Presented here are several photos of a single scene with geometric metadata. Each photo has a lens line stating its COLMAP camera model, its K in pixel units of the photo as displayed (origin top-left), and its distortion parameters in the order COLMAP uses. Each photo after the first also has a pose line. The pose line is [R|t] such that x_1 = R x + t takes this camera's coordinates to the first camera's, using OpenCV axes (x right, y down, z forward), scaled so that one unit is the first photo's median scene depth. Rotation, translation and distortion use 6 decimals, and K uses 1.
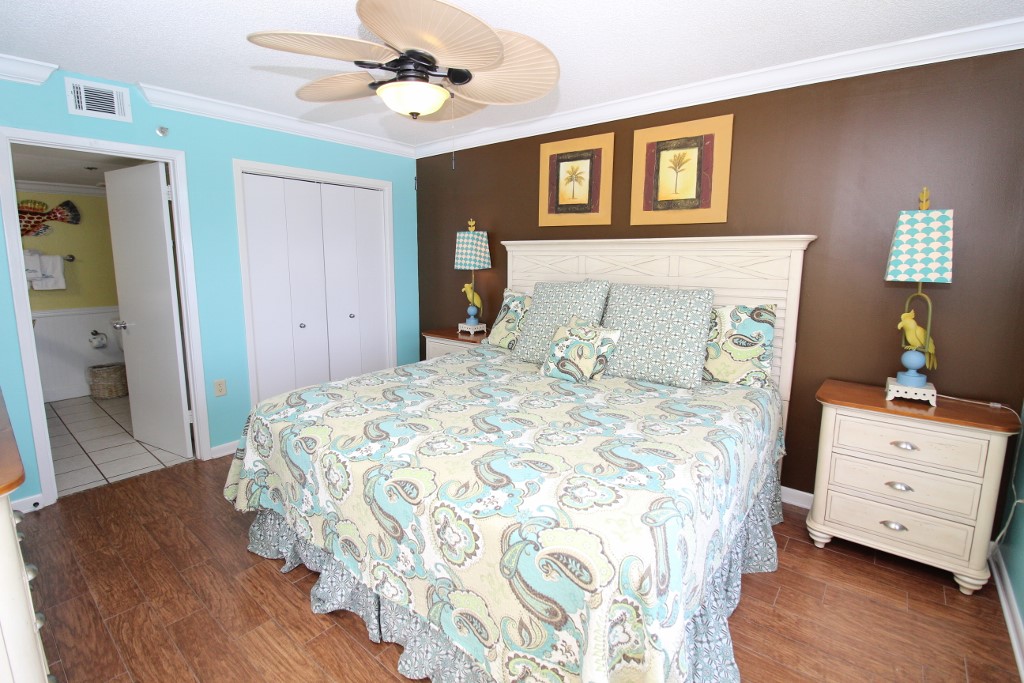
lens RADIAL K [[472.2, 0, 512.3], [0, 472.2, 329.0], [0, 0, 1]] dist [-0.001262, -0.000401]
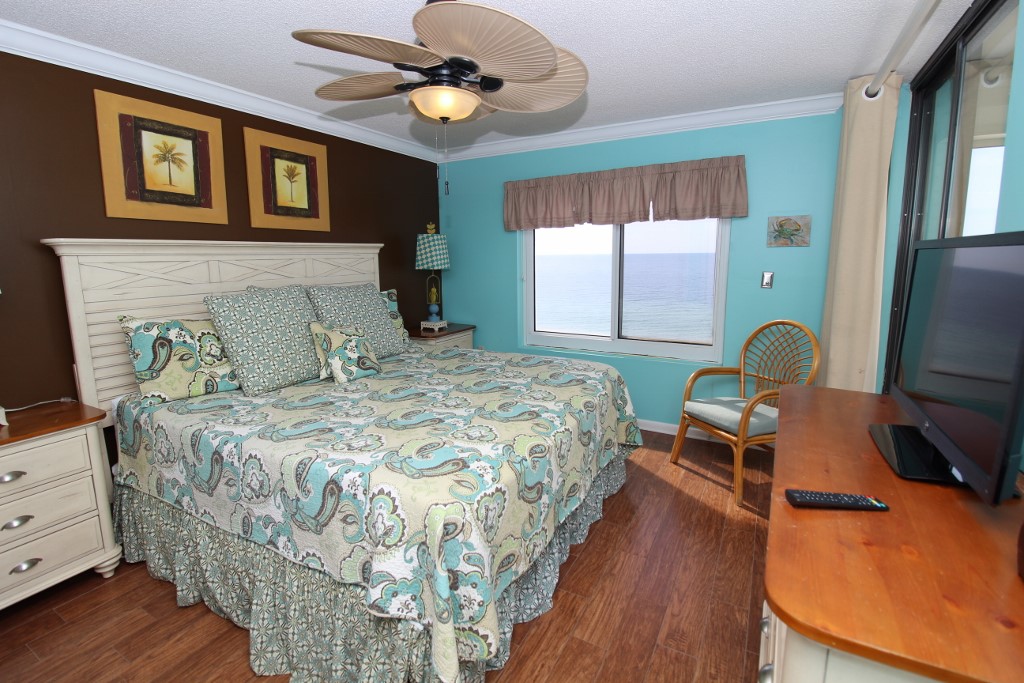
lens RADIAL K [[480.6, 0, 516.3], [0, 480.6, 321.7], [0, 0, 1]] dist [-0.004317, -0.000796]
pose [[-0.178610, -0.133805, 0.974779, -0.806405], [0.168413, 0.971932, 0.164273, -0.108612], [-0.969400, 0.193506, -0.151062, 0.686492]]
